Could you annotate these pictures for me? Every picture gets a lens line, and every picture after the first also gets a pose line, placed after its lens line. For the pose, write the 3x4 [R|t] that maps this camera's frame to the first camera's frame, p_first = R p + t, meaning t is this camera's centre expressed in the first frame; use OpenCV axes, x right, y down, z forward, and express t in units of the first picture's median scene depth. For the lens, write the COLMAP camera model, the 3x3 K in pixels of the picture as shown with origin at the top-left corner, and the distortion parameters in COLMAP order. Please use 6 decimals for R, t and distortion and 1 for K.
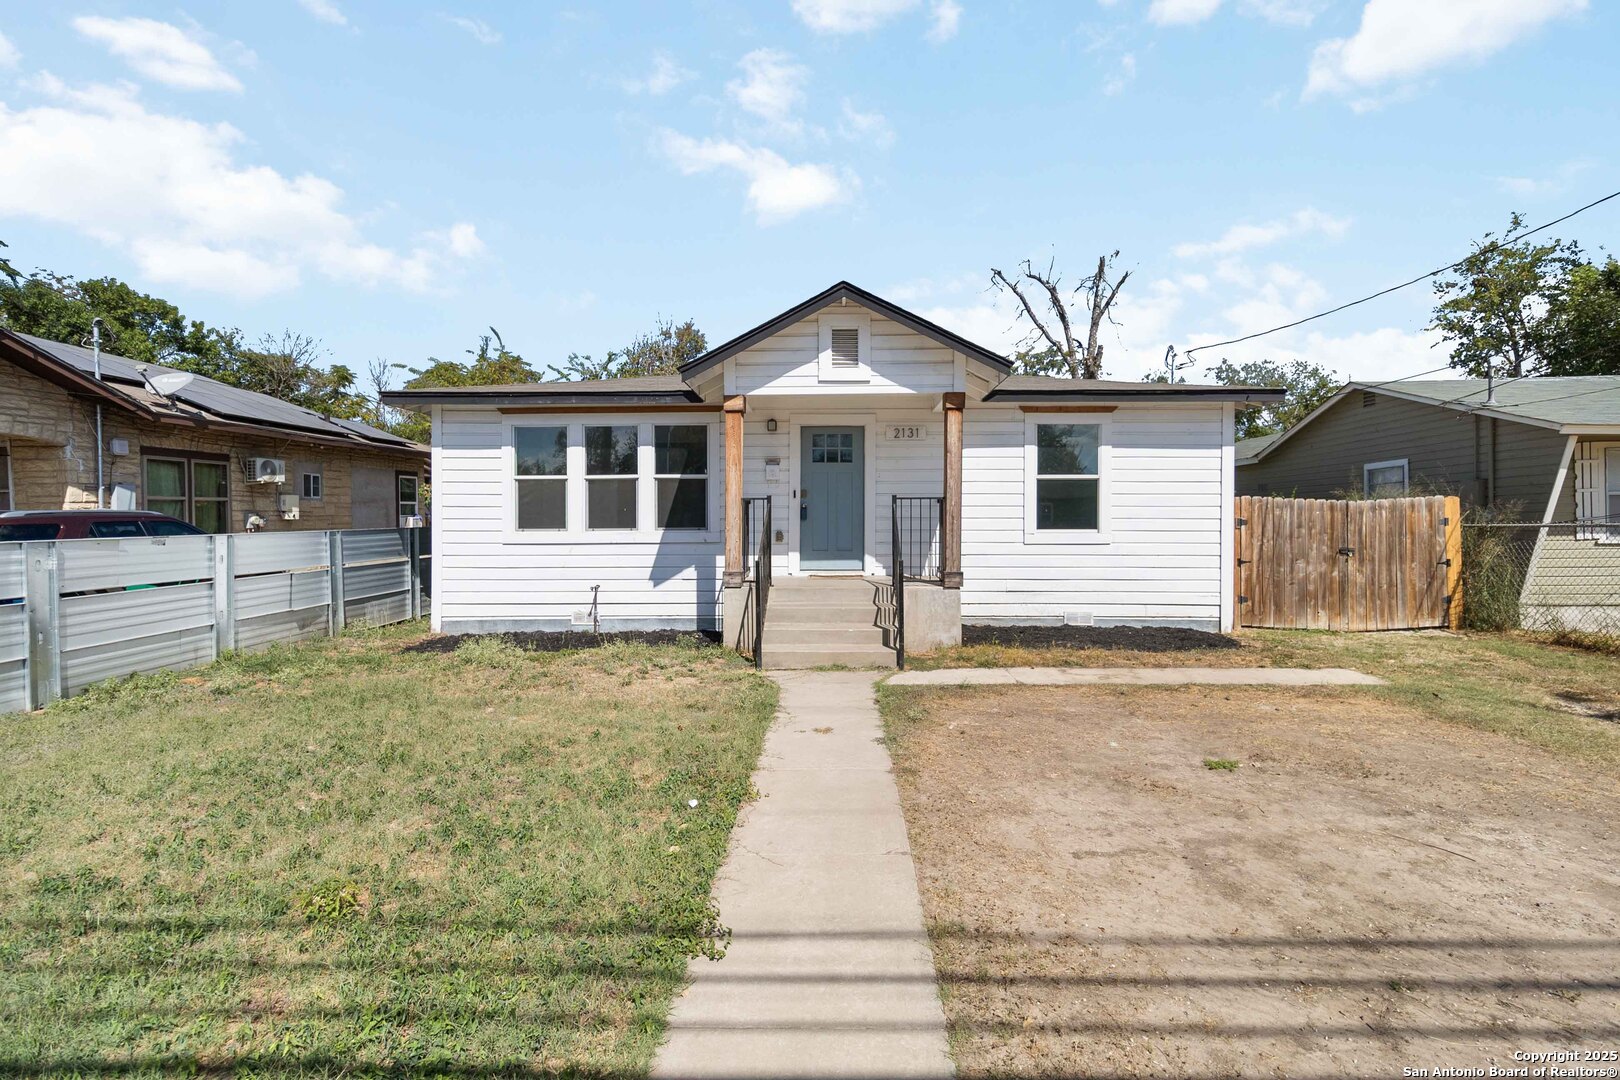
lens RADIAL K [[765.2, 0, 818.0], [0, 765.2, 510.4], [0, 0, 1]] dist [0.000363, 0.000803]
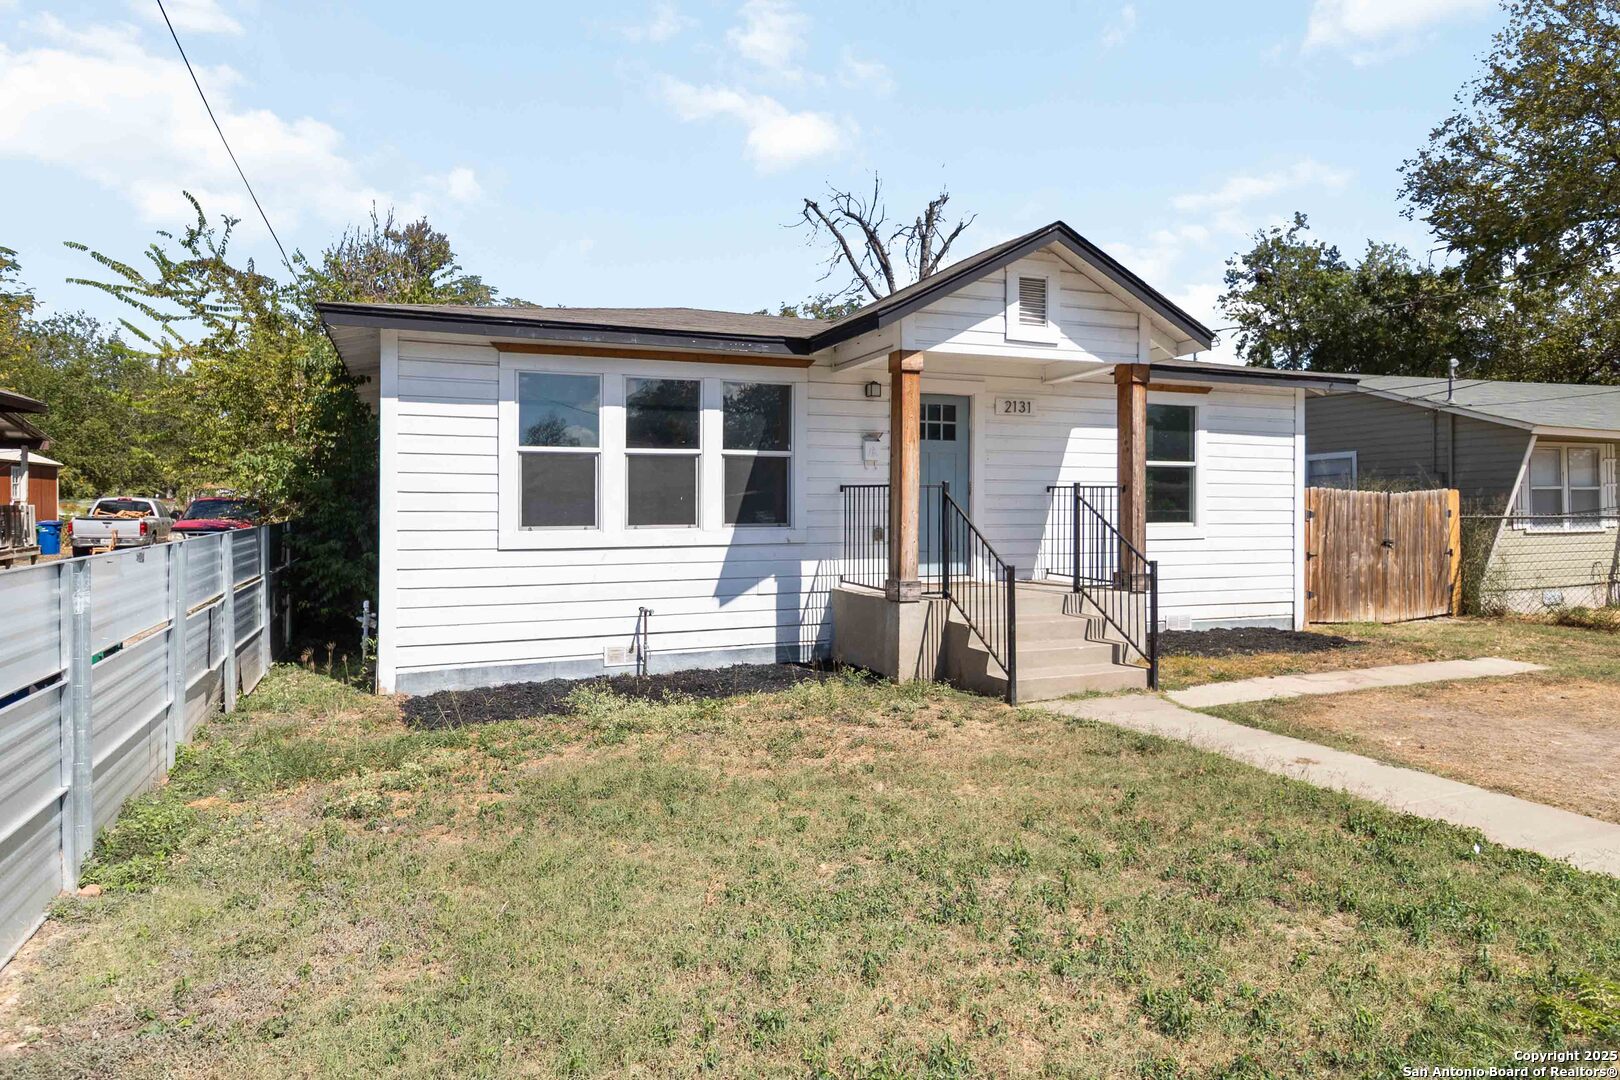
lens RADIAL K [[990.3, 0, 820.9], [0, 990.3, 493.8], [0, 0, 1]] dist [0.007786, 0.002430]
pose [[0.910287, 0.006417, 0.413929, -0.517881], [-0.005048, 0.999978, -0.004400, -0.001967], [-0.413948, 0.001916, 0.910298, 0.117039]]
